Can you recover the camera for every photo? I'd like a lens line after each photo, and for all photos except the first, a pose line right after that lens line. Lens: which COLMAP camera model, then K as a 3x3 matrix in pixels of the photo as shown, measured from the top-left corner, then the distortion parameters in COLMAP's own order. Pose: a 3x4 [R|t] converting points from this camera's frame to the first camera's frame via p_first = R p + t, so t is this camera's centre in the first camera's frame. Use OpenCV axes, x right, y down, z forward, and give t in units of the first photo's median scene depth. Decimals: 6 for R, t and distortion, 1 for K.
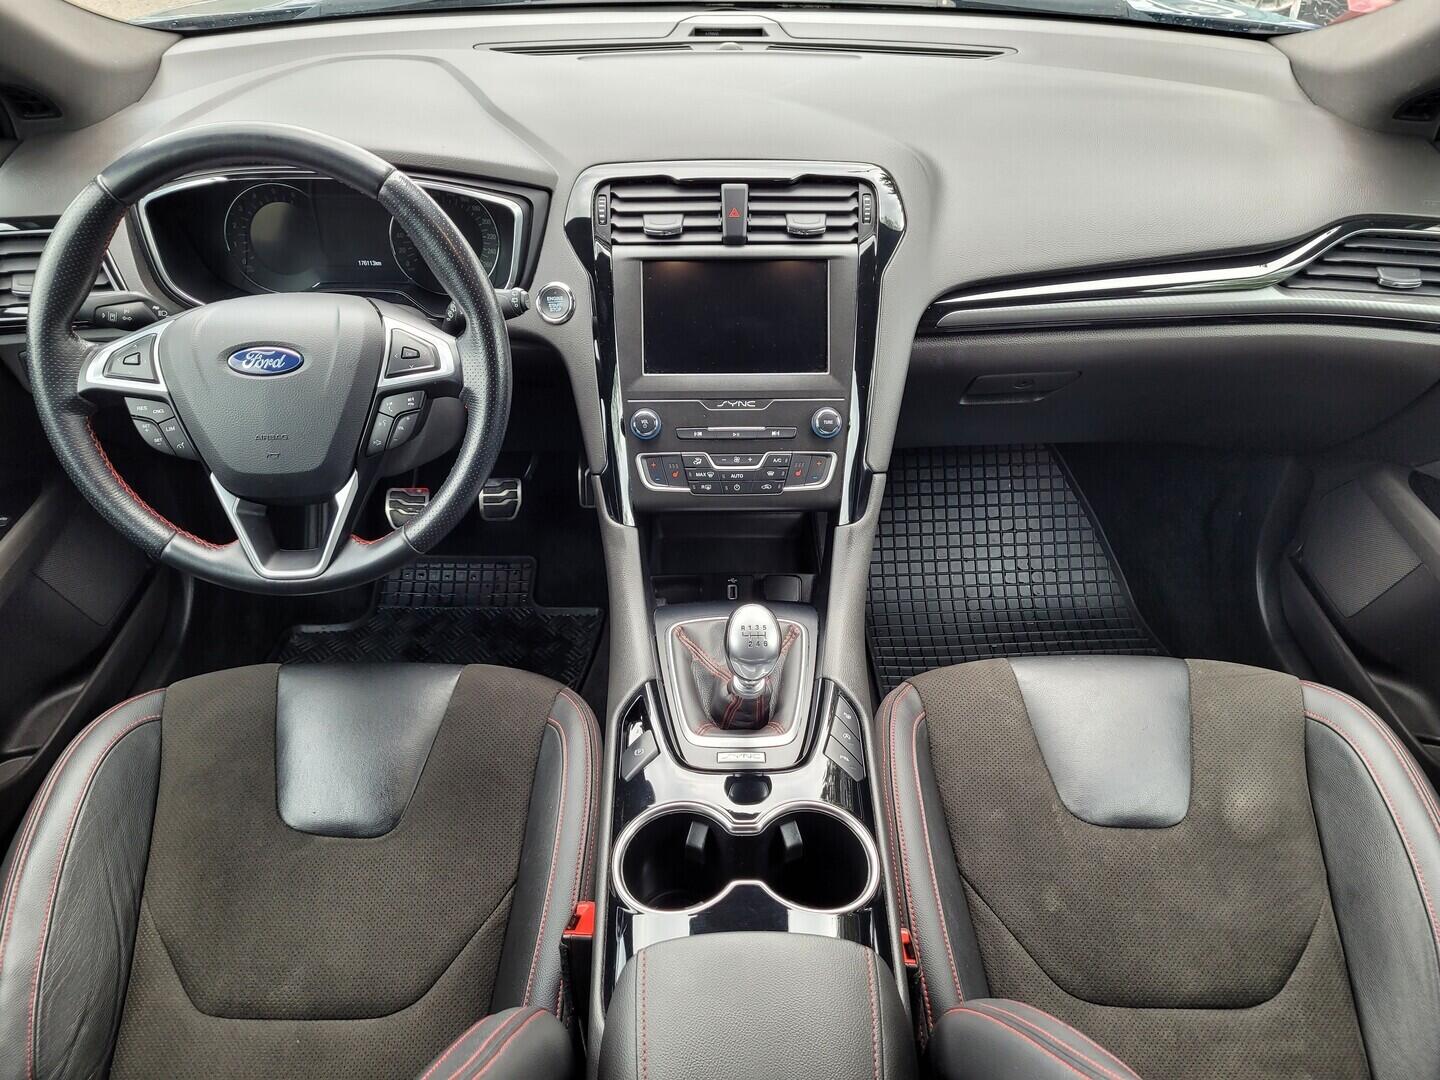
lens RADIAL K [[1238.7, 0, 708.6], [0, 1238.7, 580.8], [0, 0, 1]] dist [0.019600, -0.003384]
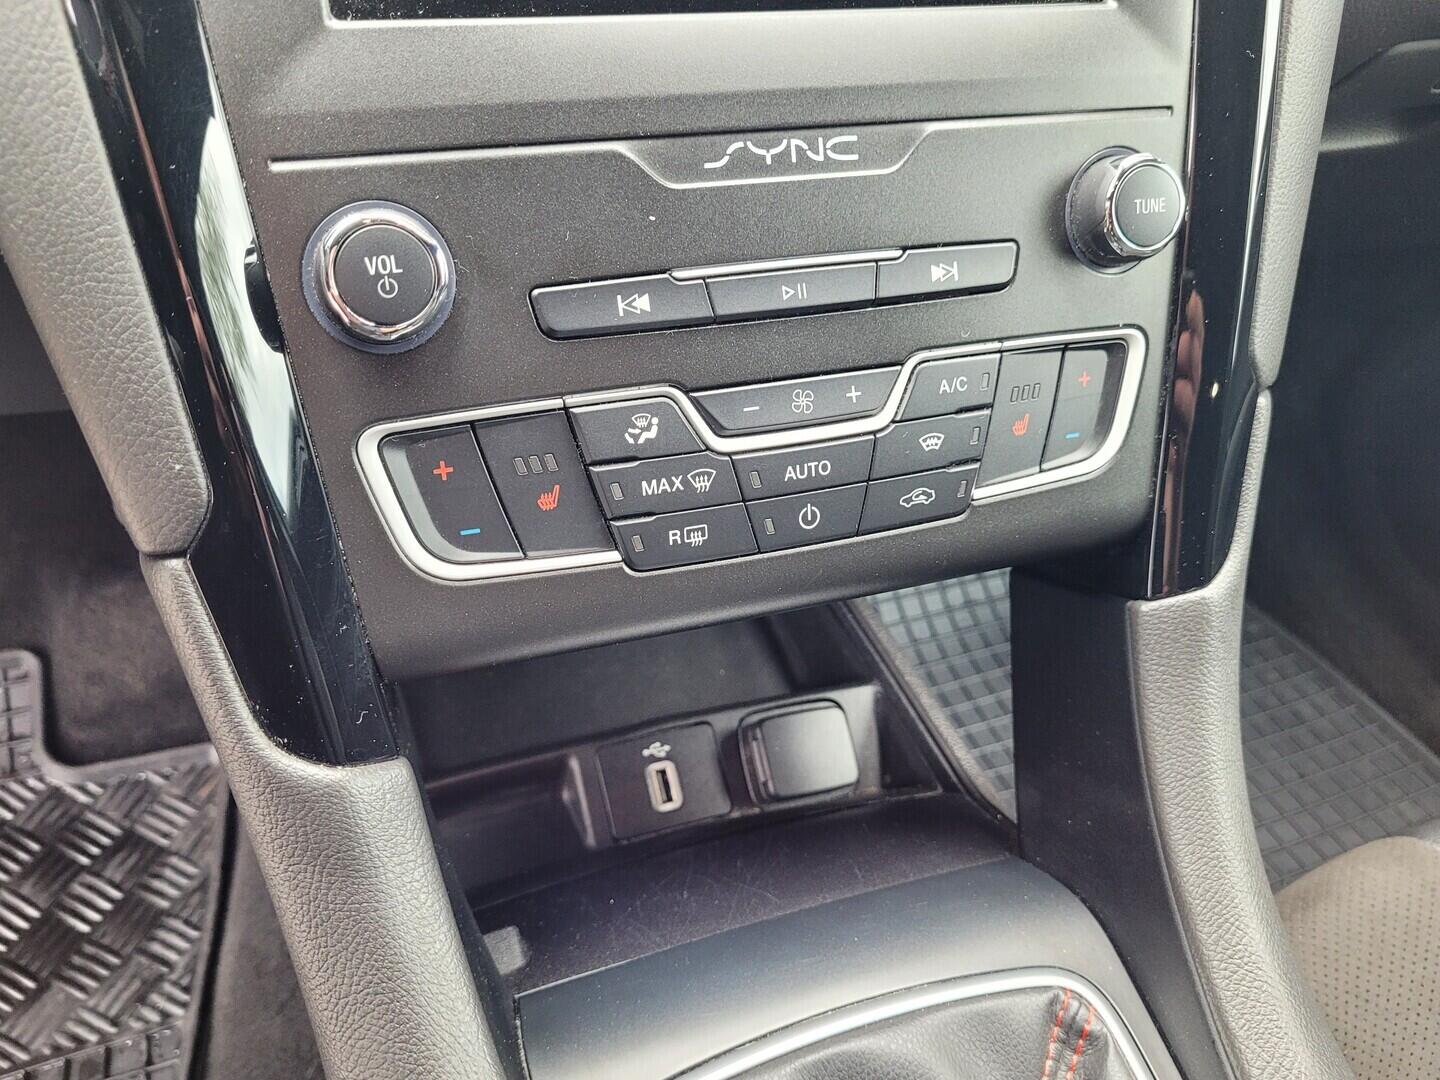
lens RADIAL K [[1238.7, 0, 708.6], [0, 1238.7, 580.8], [0, 0, 1]] dist [0.019600, -0.003384]
pose [[0.940599, -0.159622, 0.299658, -0.068977], [0.130484, 0.984760, 0.114984, -0.093721], [-0.313445, -0.069053, 0.947092, 0.782900]]
